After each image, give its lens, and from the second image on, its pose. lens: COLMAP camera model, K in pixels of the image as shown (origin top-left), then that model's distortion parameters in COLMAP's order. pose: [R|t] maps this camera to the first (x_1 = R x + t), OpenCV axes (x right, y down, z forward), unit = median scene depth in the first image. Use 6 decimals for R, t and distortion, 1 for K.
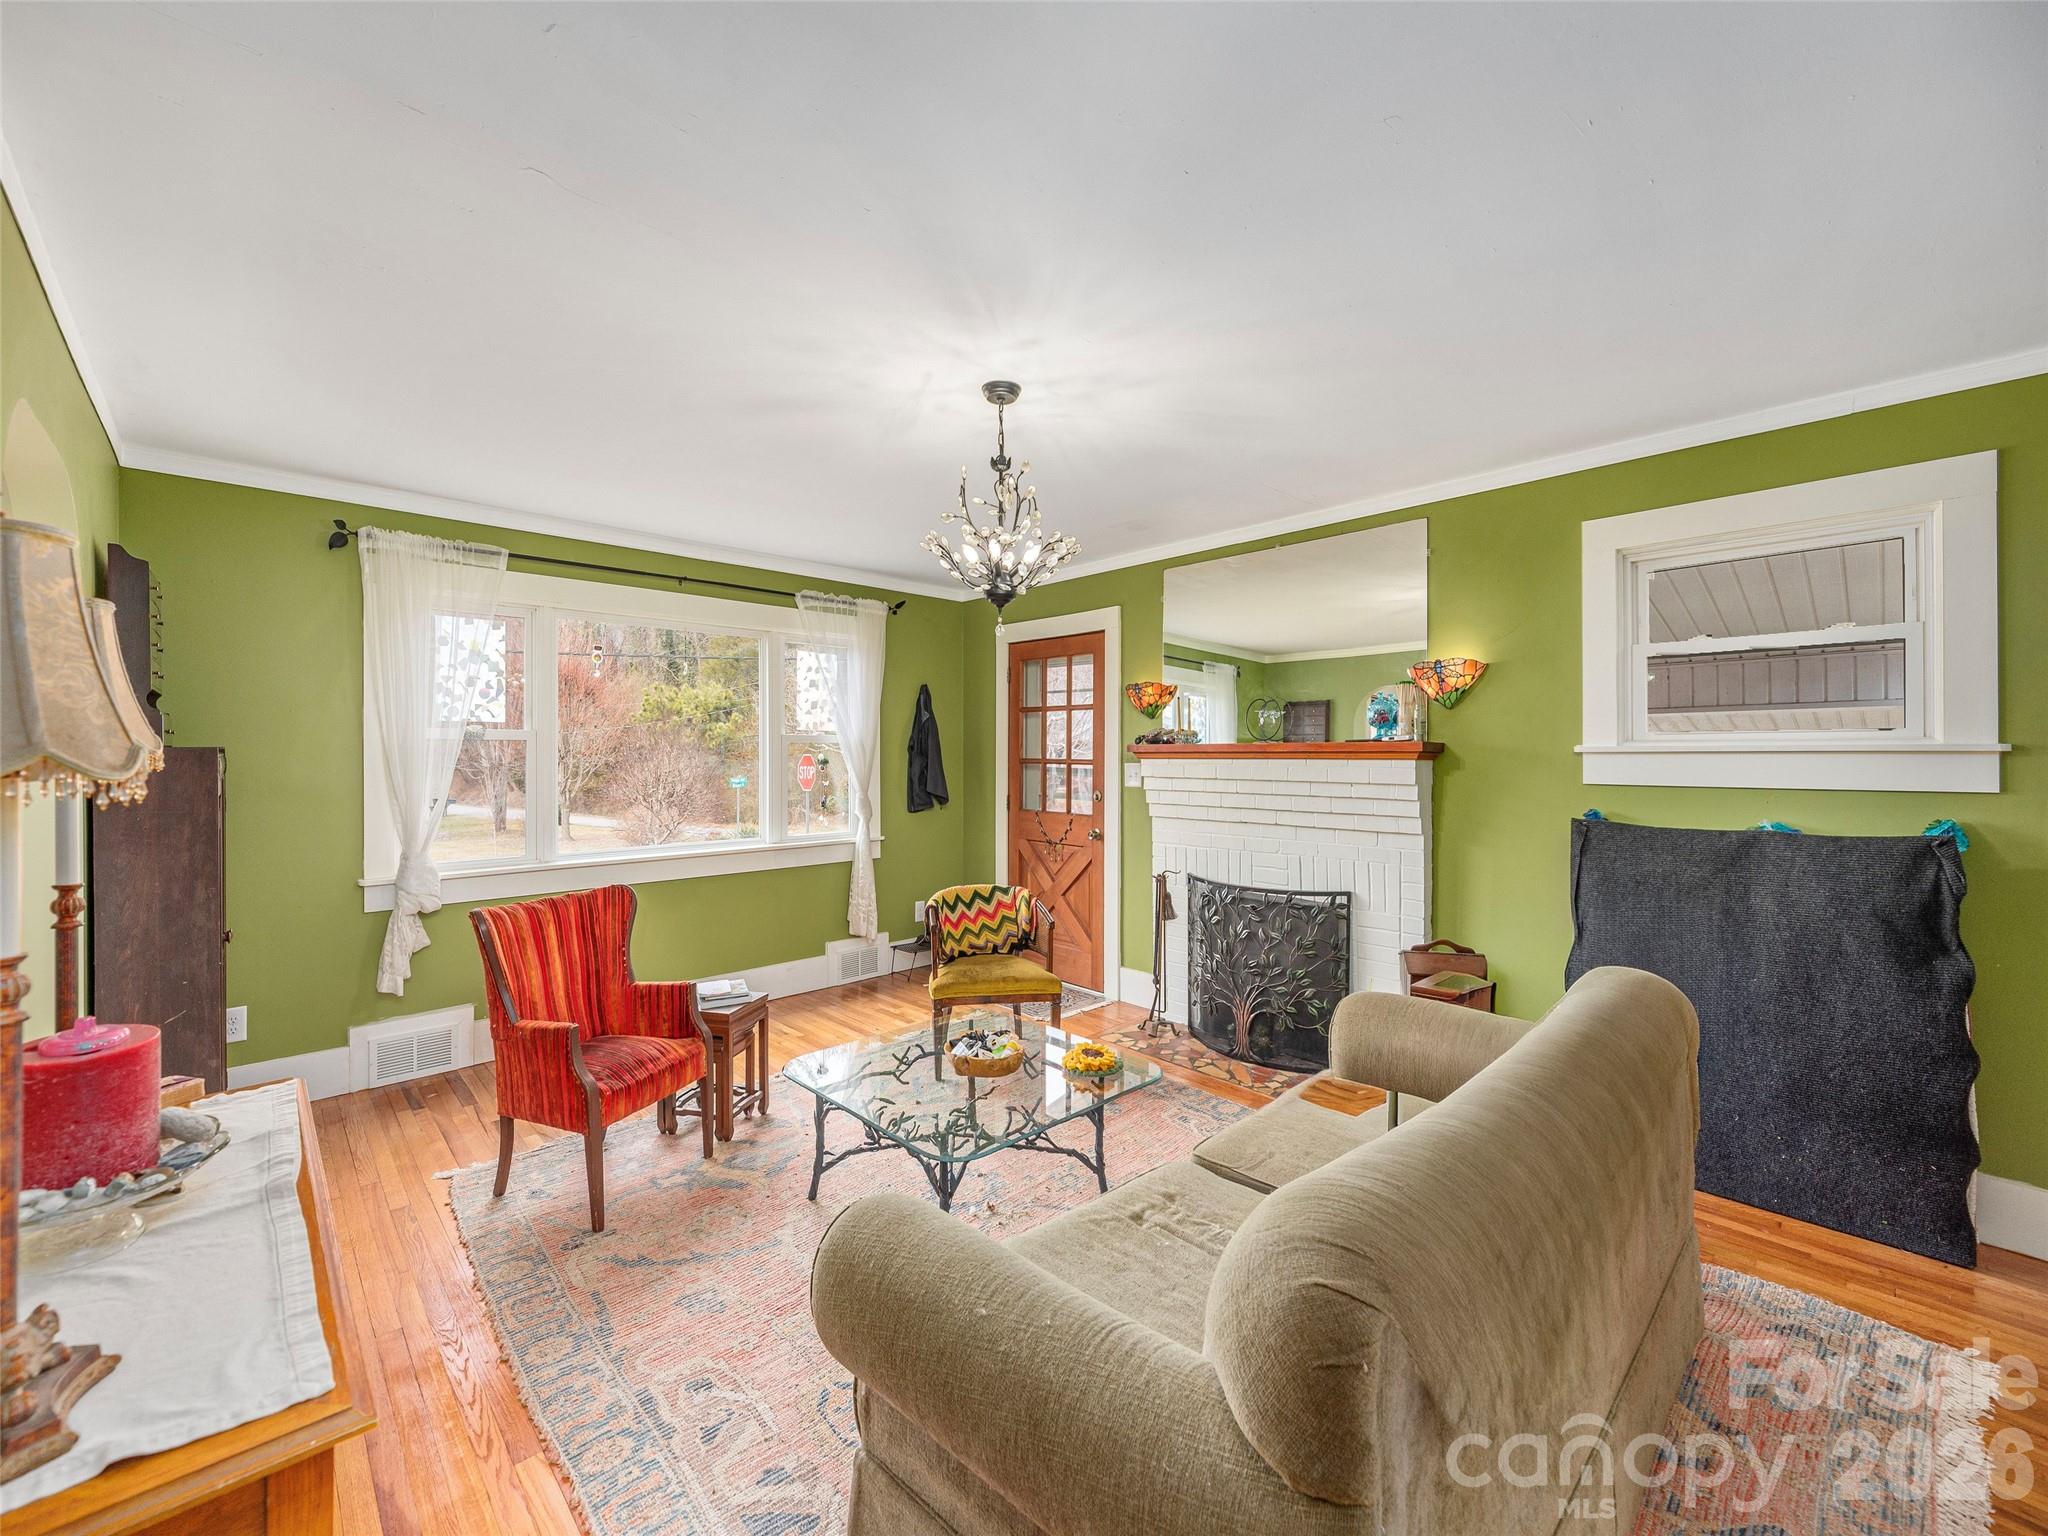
lens RADIAL K [[827.8, 0, 1011.8], [0, 827.8, 746.6], [0, 0, 1]] dist [0.000395, 0.000155]
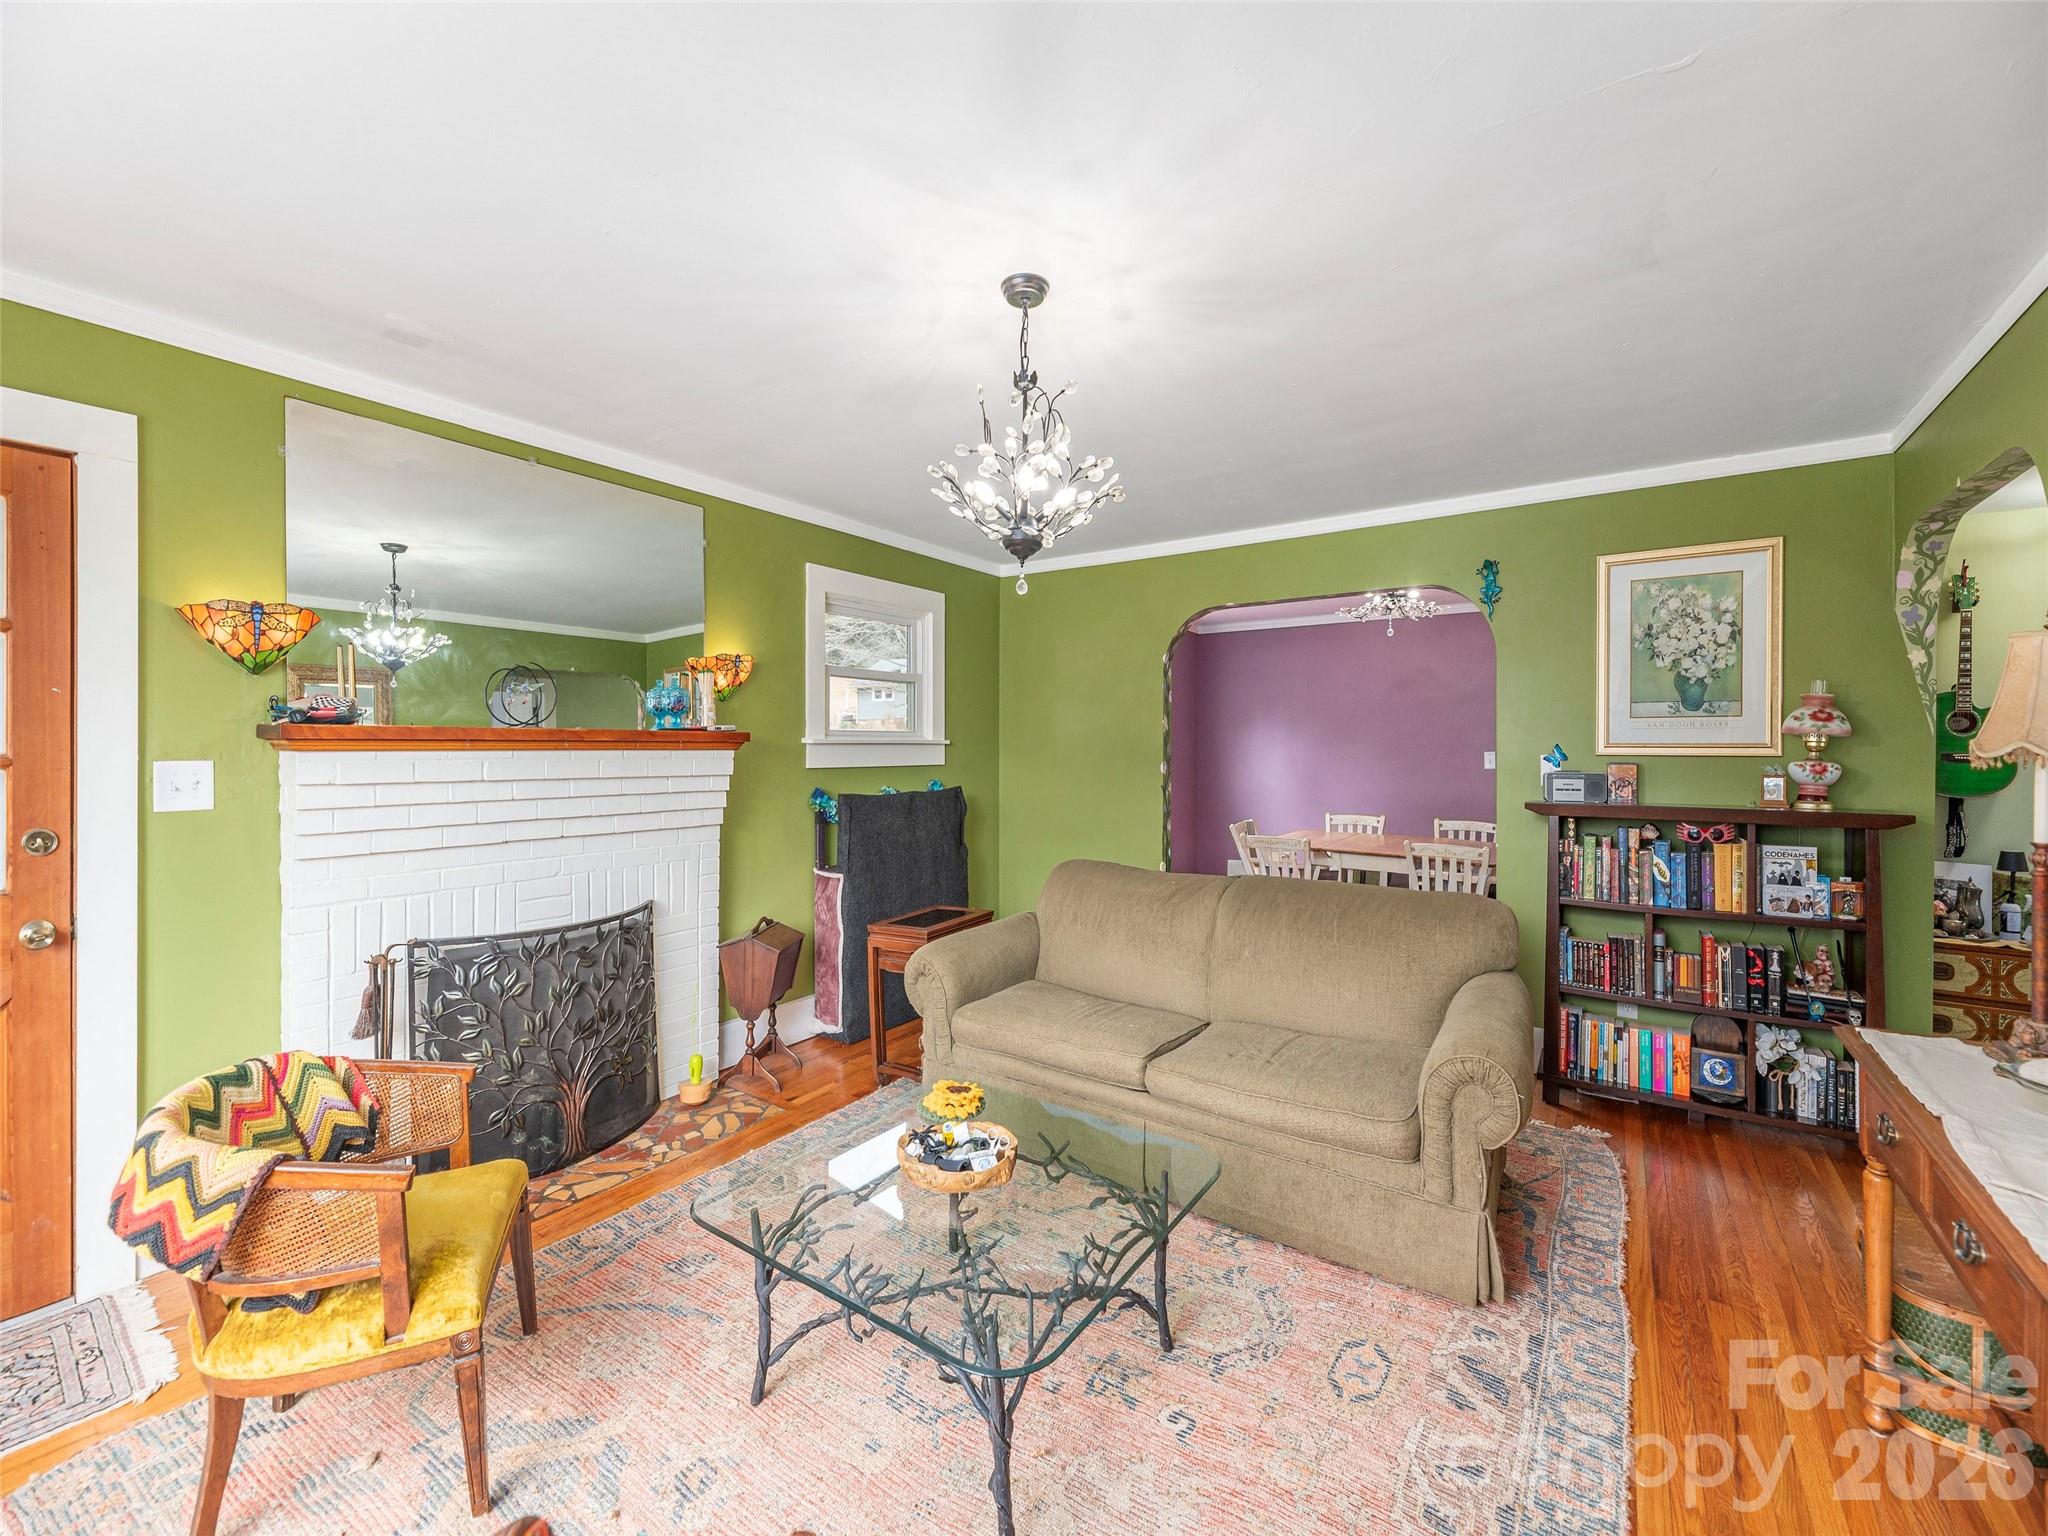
lens RADIAL K [[846.1, 0, 1029.5], [0, 846.1, 751.4], [0, 0, 1]] dist [0.000539, 0.000022]
pose [[-0.212587, -0.006596, 0.977120, -0.527152], [-0.010837, 0.999932, 0.004393, 0.007649], [-0.977082, -0.009656, -0.212644, 0.755225]]
